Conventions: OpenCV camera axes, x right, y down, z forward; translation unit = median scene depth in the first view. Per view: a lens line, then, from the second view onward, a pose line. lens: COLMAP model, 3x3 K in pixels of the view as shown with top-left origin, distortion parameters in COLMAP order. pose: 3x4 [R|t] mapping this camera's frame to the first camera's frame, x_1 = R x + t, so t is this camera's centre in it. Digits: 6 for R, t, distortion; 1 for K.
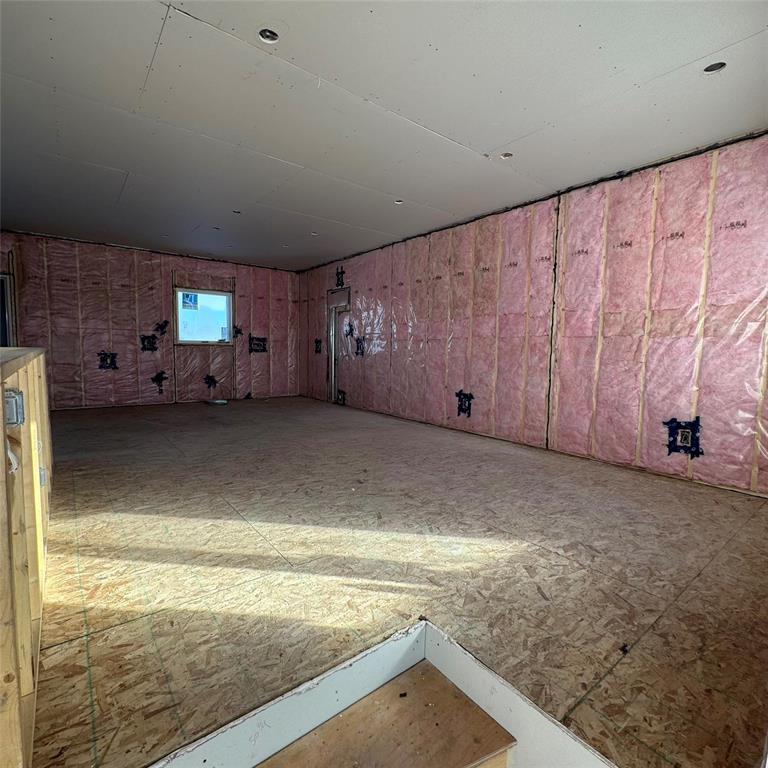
lens RADIAL K [[406.7, 0, 384.0], [0, 406.7, 384.0], [0, 0, 1]] dist [-0.002144, -0.000227]
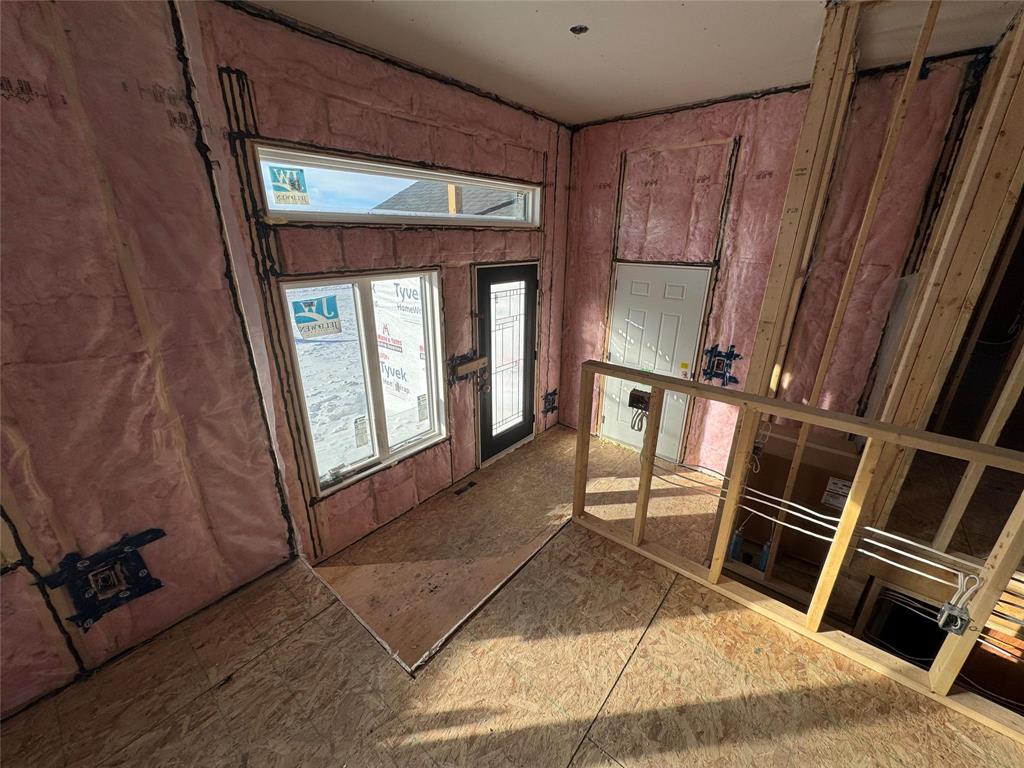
lens RADIAL K [[410.2, 0, 512.0], [0, 410.2, 384.0], [0, 0, 1]] dist [0.000519, 0.000044]
pose [[-0.976965, 0.051188, -0.207170, 0.030772], [-0.043650, 0.902345, 0.428798, -0.512532], [0.208888, 0.427963, -0.879325, 1.618511]]
